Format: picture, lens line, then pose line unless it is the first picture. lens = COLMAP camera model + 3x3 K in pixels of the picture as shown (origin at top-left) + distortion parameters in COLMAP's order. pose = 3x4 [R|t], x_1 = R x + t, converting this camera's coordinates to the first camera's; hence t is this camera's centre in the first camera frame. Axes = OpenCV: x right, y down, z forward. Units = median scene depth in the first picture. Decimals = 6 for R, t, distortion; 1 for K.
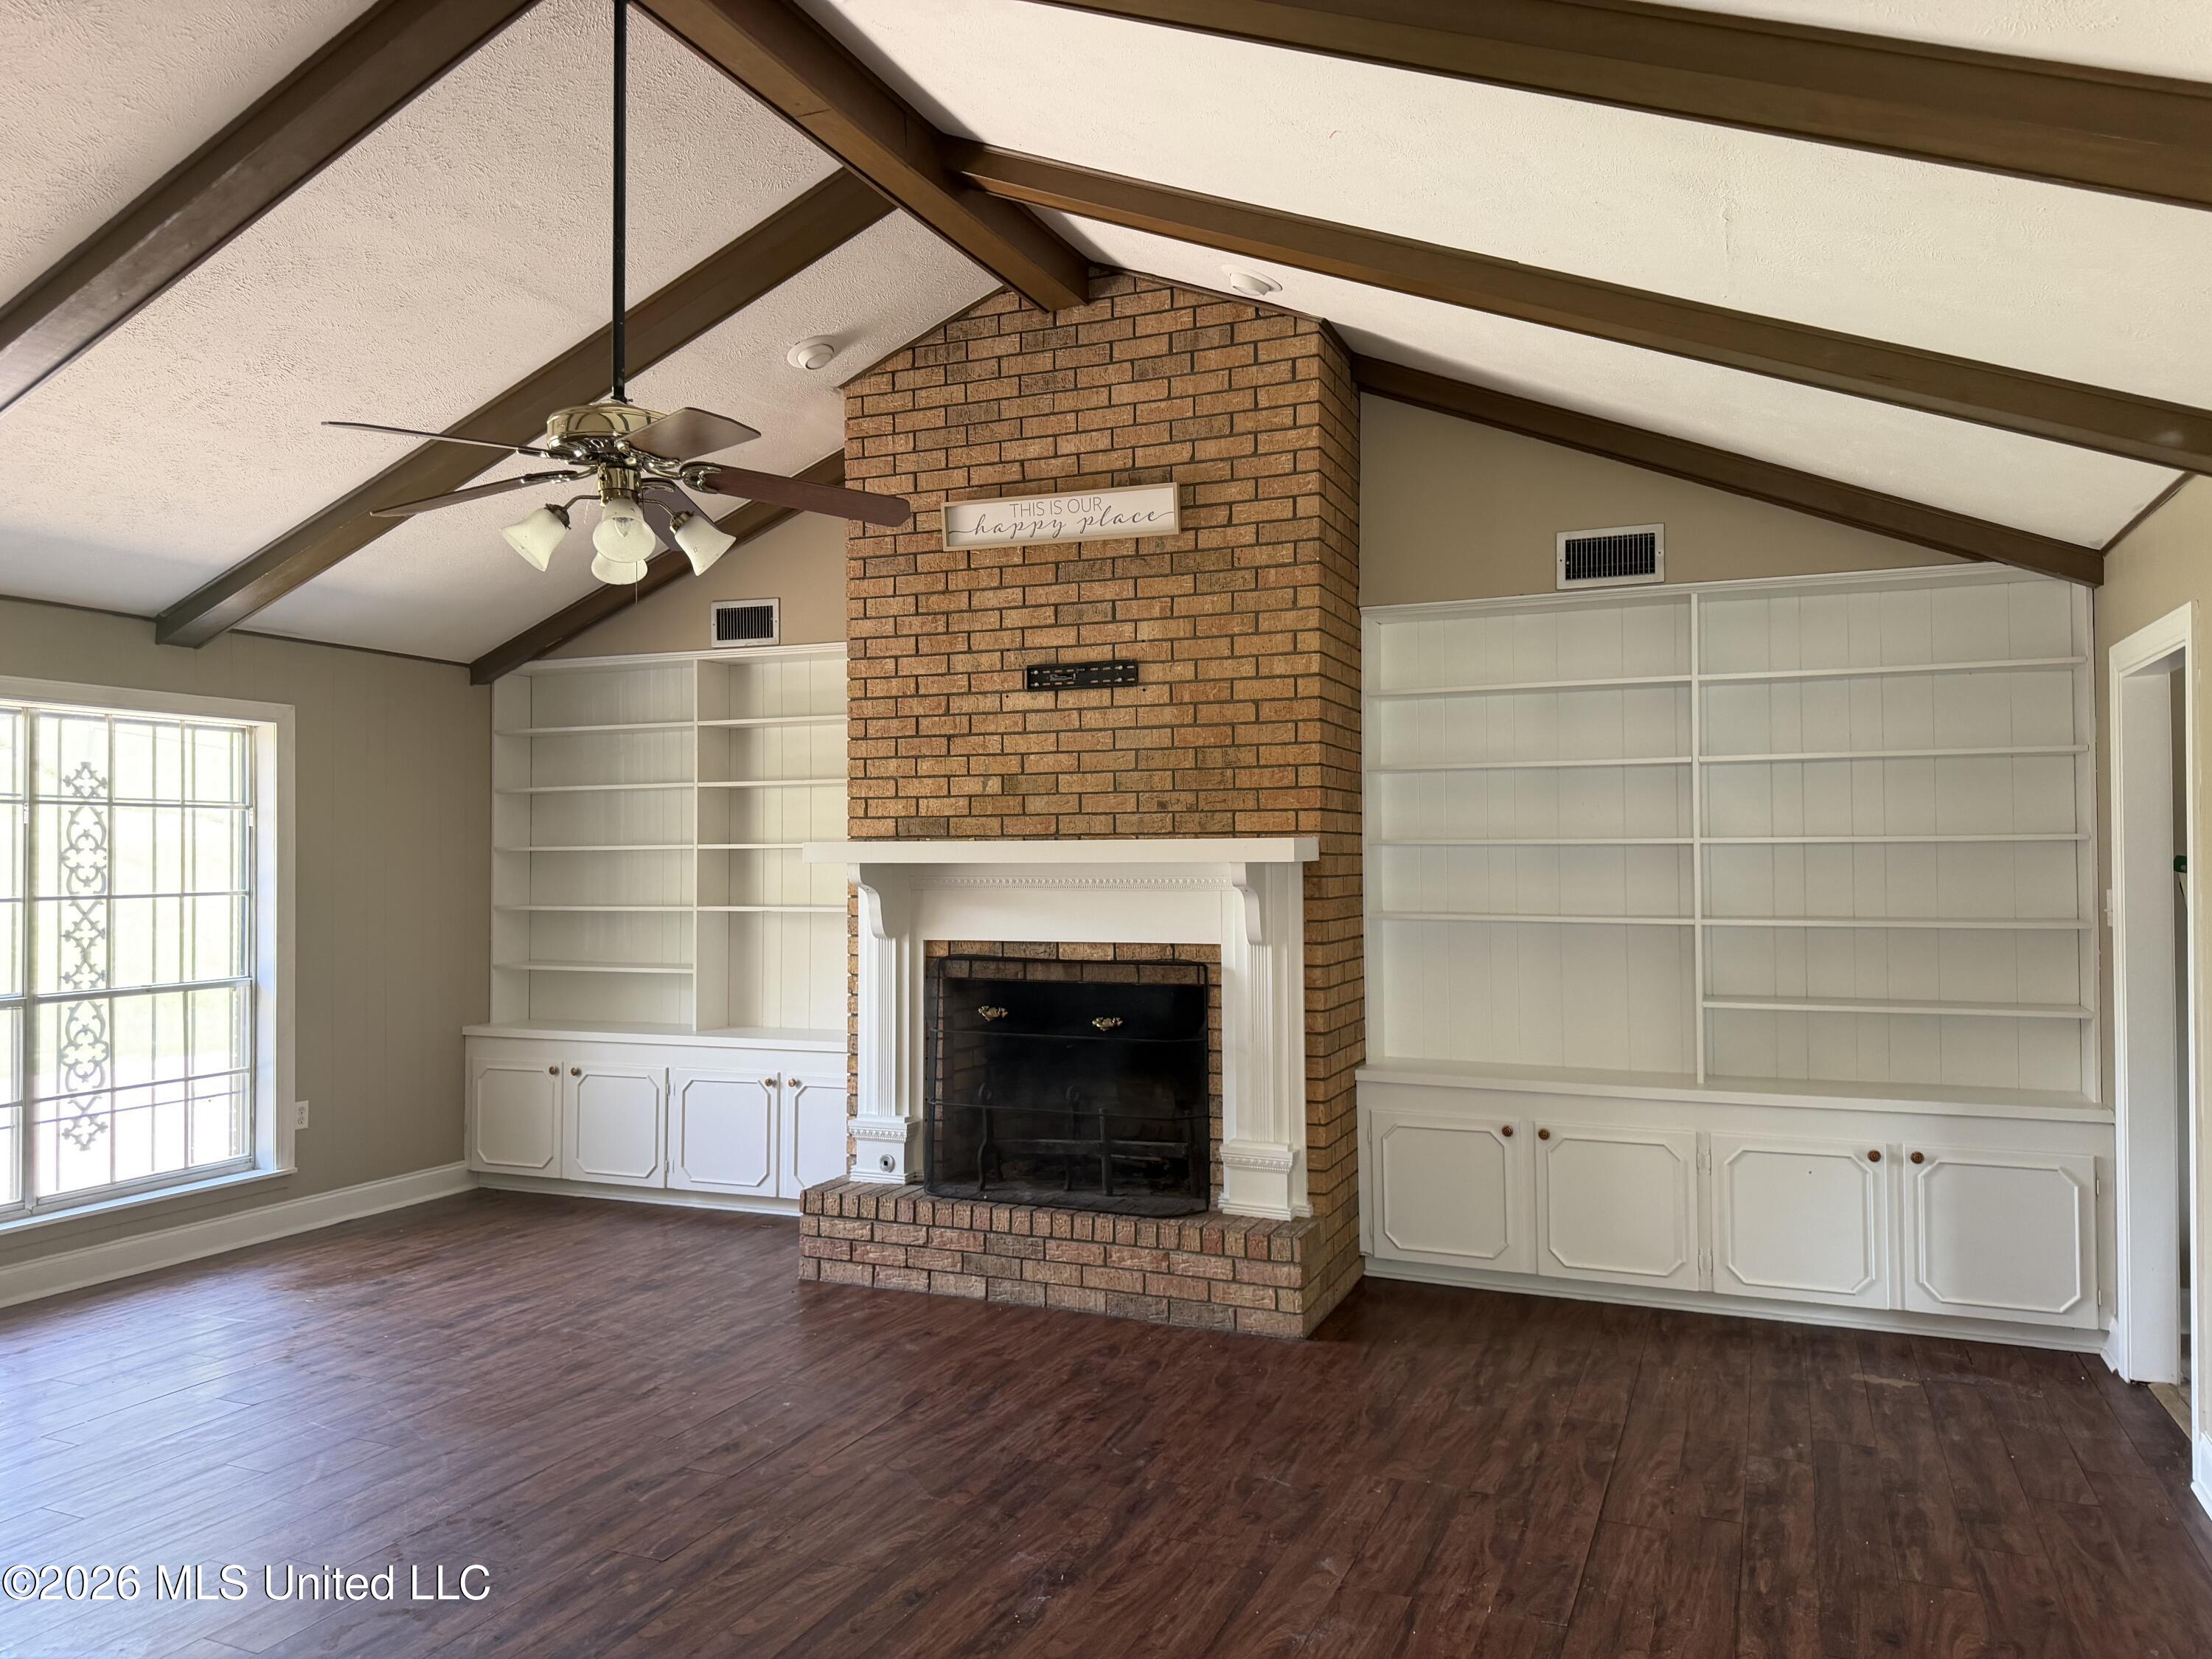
lens RADIAL K [[1557.4, 0, 1104.1], [0, 1557.4, 815.9], [0, 0, 1]] dist [0.017066, -0.007155]
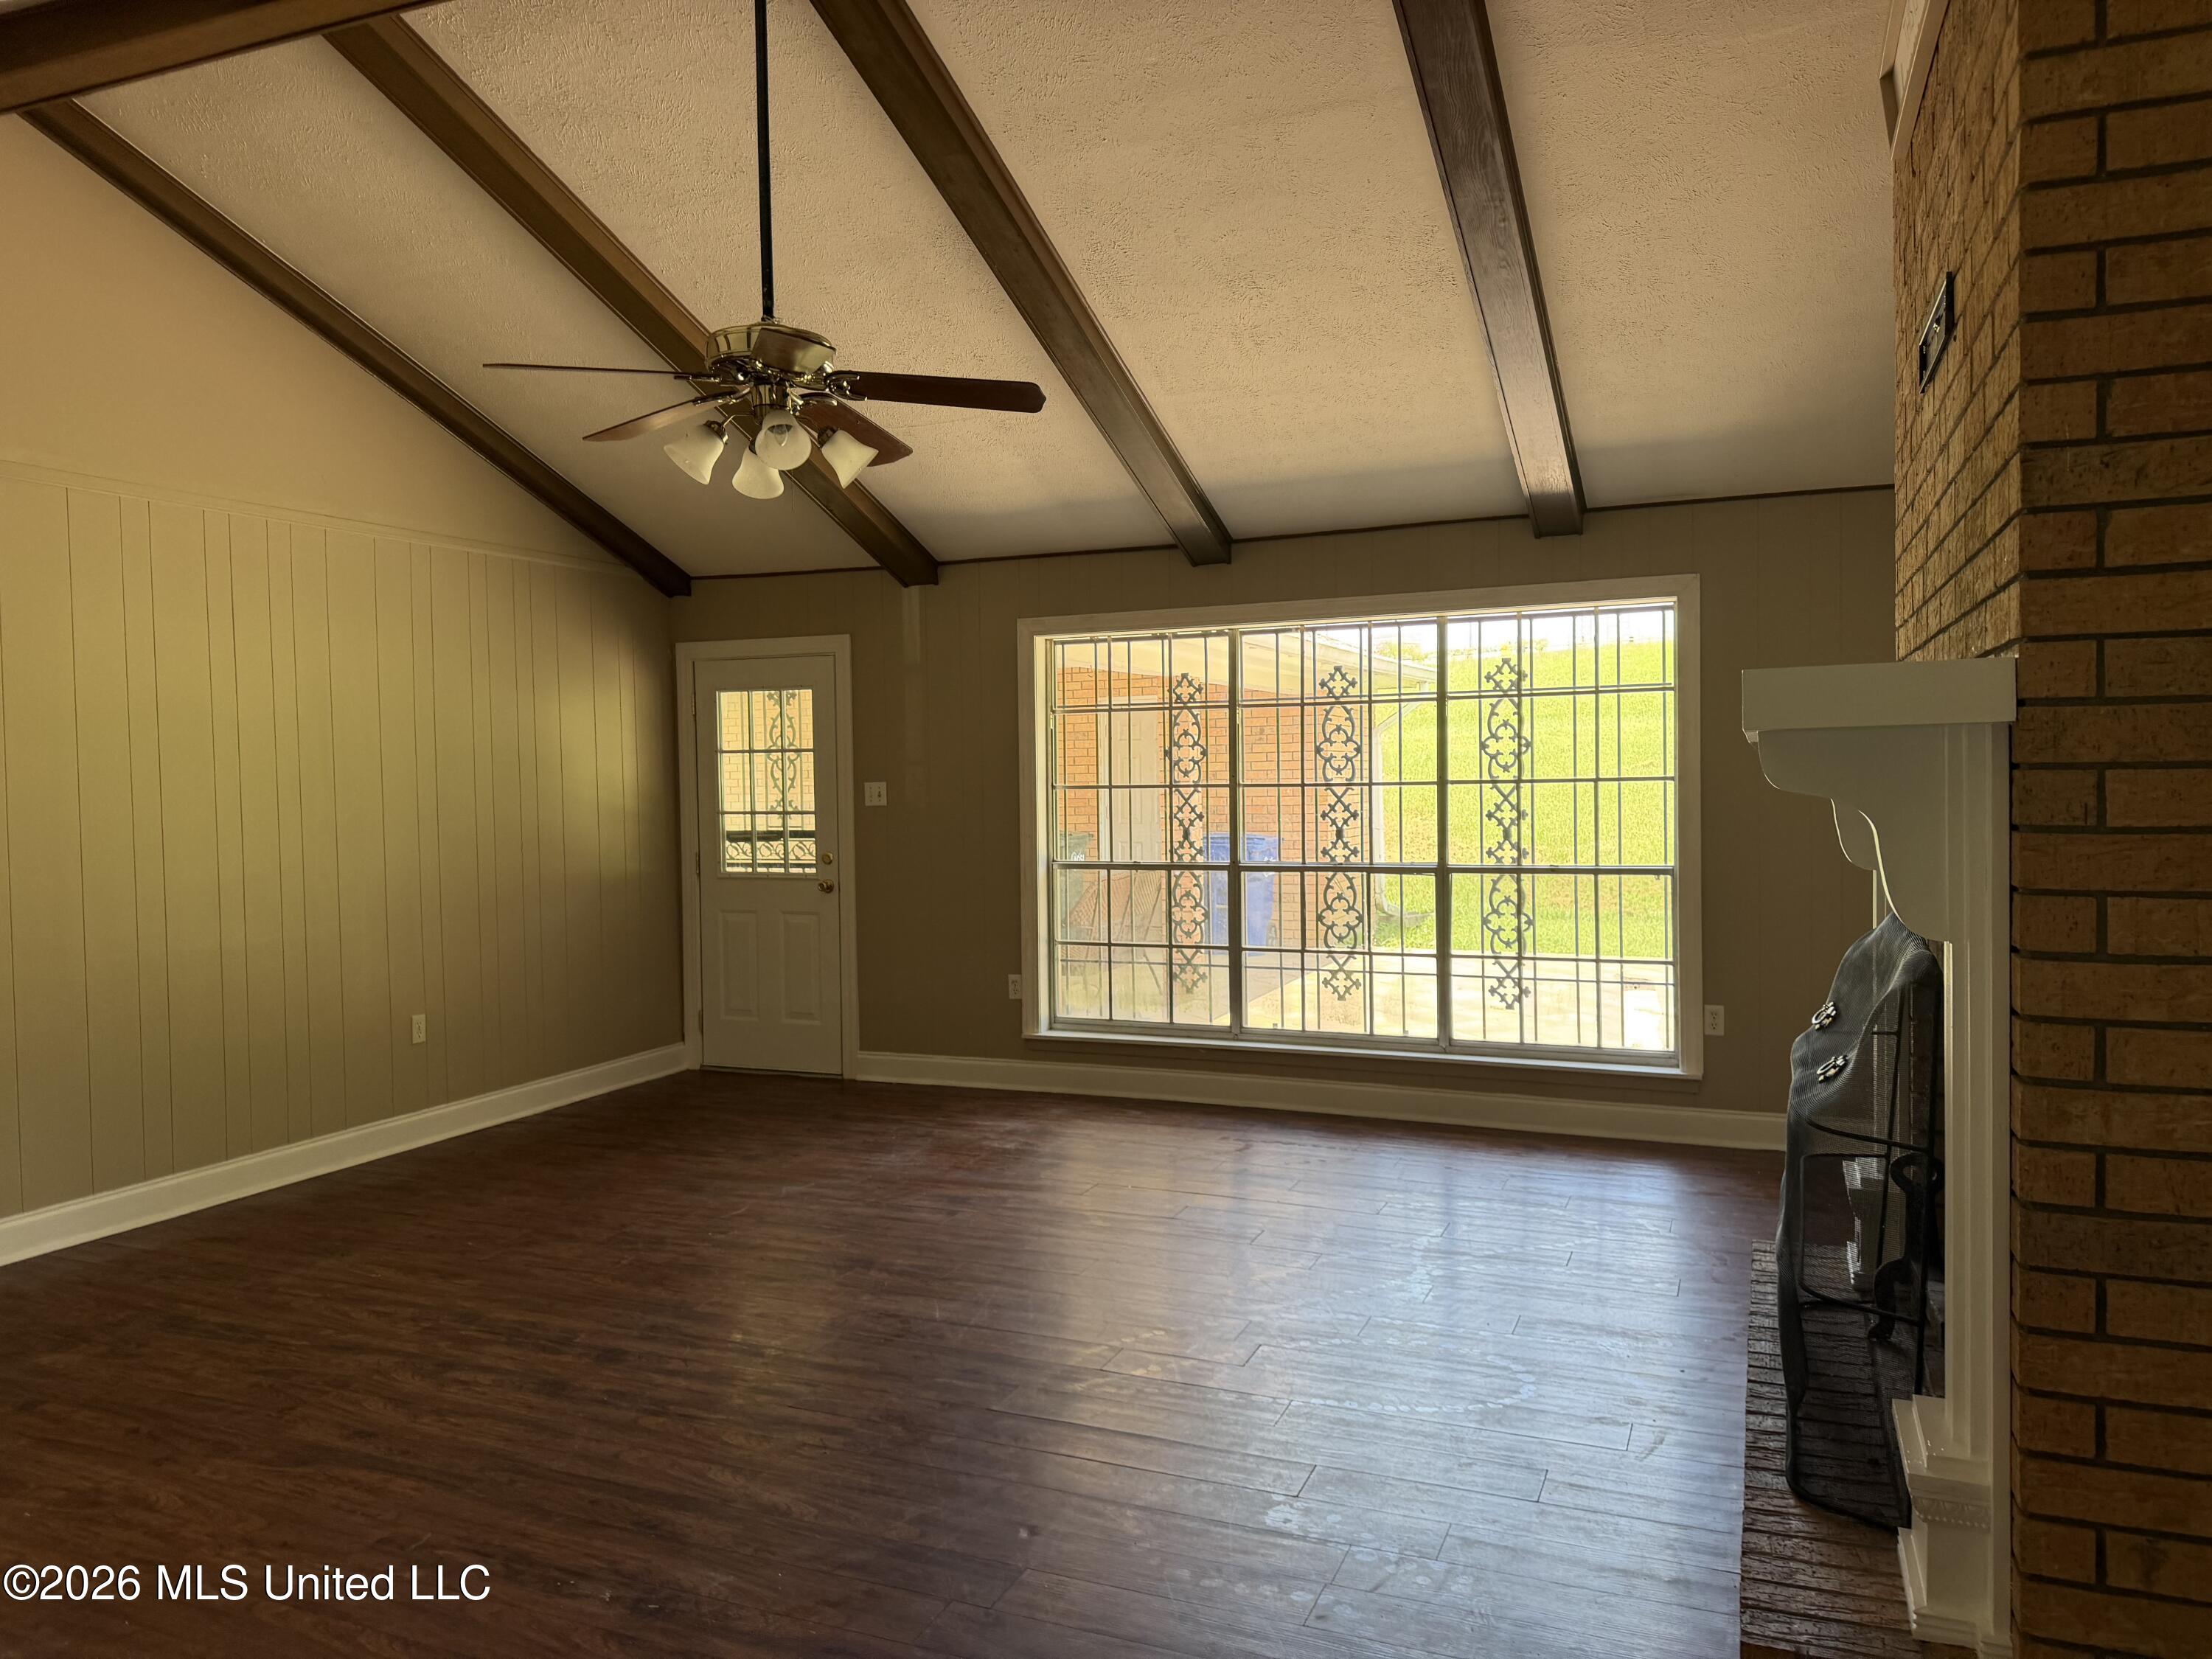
lens RADIAL K [[1588.2, 0, 1096.3], [0, 1588.2, 818.6], [0, 0, 1]] dist [0.155128, -0.327196]
pose [[-0.006488, 0.042173, -0.999089, 0.483883], [0.051111, 0.997818, 0.041787, 0.016409], [0.998672, -0.050793, -0.008629, 0.725706]]
